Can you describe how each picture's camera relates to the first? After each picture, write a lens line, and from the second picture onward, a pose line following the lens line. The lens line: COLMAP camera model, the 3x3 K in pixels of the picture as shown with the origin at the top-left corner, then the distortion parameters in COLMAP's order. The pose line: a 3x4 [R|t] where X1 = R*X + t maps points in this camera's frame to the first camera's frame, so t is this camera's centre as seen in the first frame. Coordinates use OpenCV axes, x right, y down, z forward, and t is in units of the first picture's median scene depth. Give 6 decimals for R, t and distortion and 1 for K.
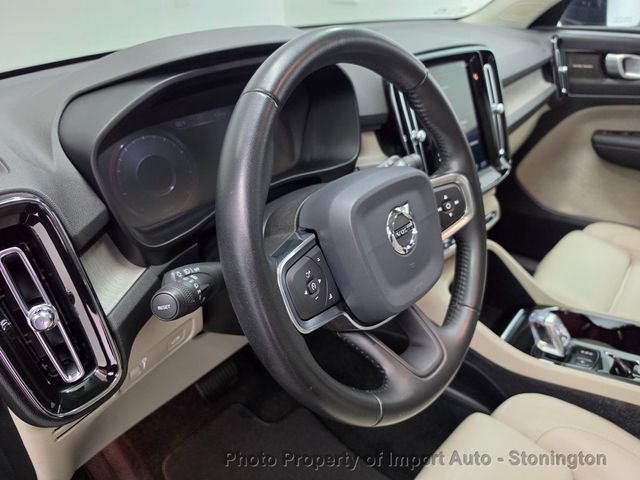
lens RADIAL K [[447.6, 0, 317.8], [0, 447.6, 240.9], [0, 0, 1]] dist [0.038268, -0.062019]
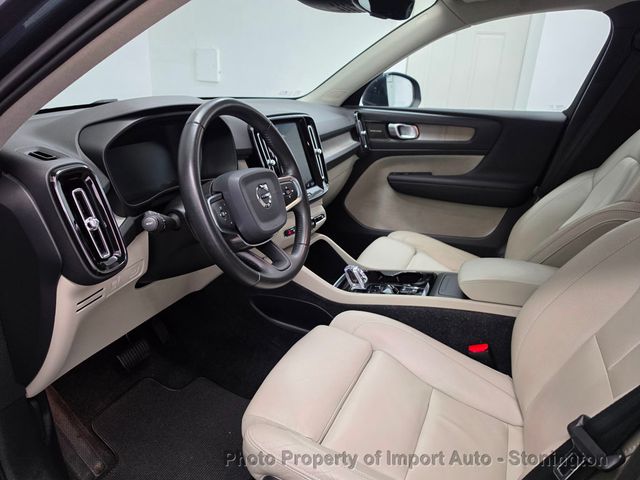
lens RADIAL K [[447.6, 0, 317.8], [0, 447.6, 240.9], [0, 0, 1]] dist [0.038268, -0.062019]
pose [[0.955358, -0.047184, 0.291660, -0.092642], [0.089612, 0.986939, -0.133866, 0.246510], [-0.281534, 0.154026, 0.947108, -0.493070]]
